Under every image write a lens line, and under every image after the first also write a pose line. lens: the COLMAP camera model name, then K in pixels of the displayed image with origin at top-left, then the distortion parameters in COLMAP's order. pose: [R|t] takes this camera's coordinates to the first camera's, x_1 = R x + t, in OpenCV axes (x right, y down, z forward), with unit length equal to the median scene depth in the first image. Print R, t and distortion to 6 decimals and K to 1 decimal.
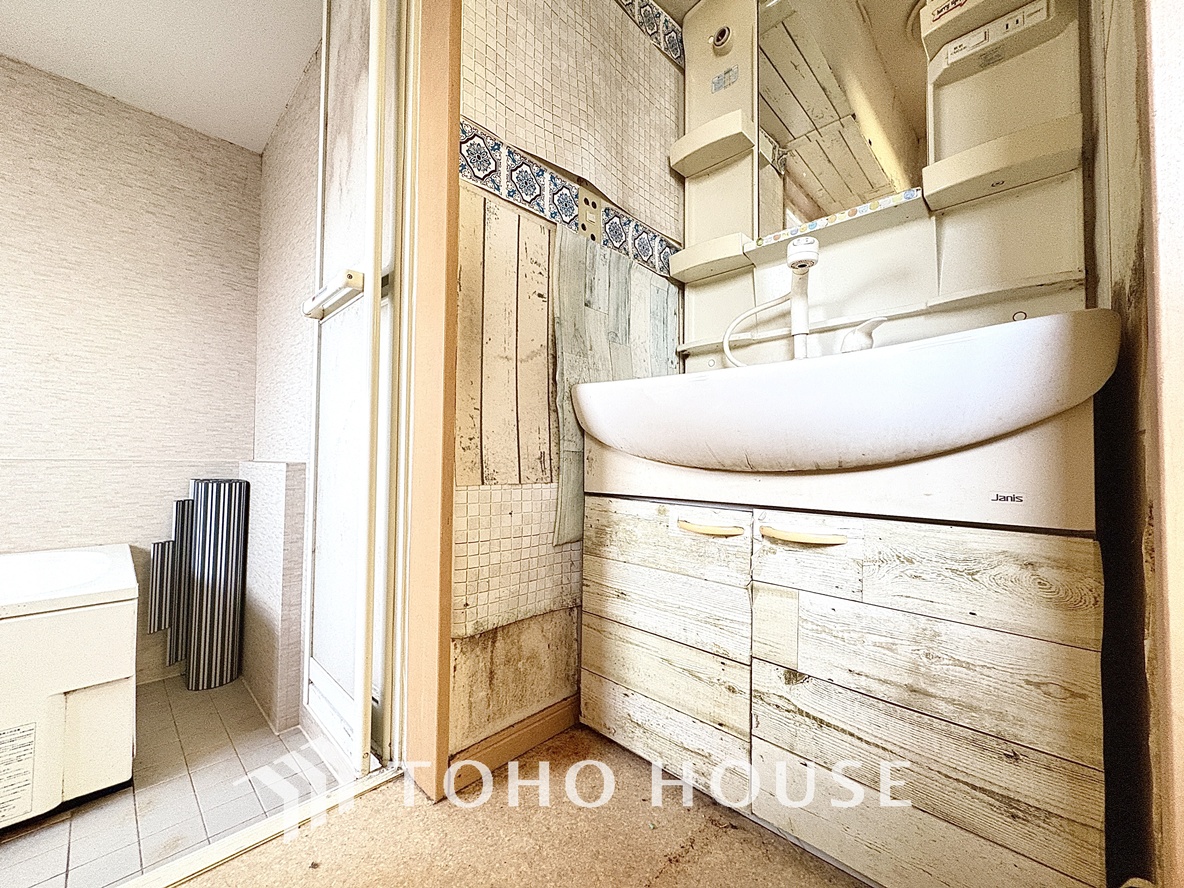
lens RADIAL K [[471.9, 0, 593.7], [0, 471.9, 438.5], [0, 0, 1]] dist [-0.001240, 0.000026]
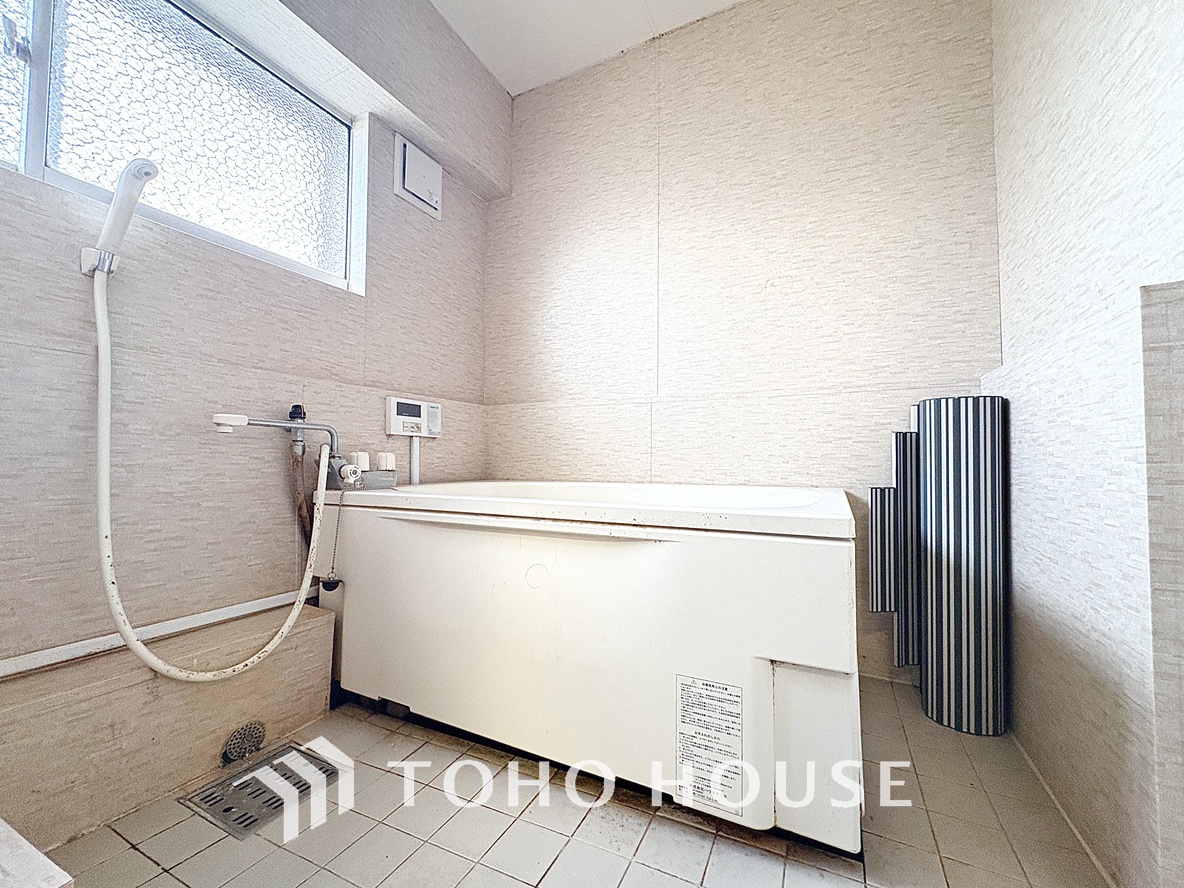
lens RADIAL K [[471.9, 0, 596.3], [0, 471.9, 447.9], [0, 0, 1]] dist [-0.001240, 0.000026]
pose [[0.299595, -0.033819, -0.953467, -0.357460], [0.034494, 0.999102, -0.024599, 0.160273], [0.953443, -0.025519, 0.300493, 0.371402]]
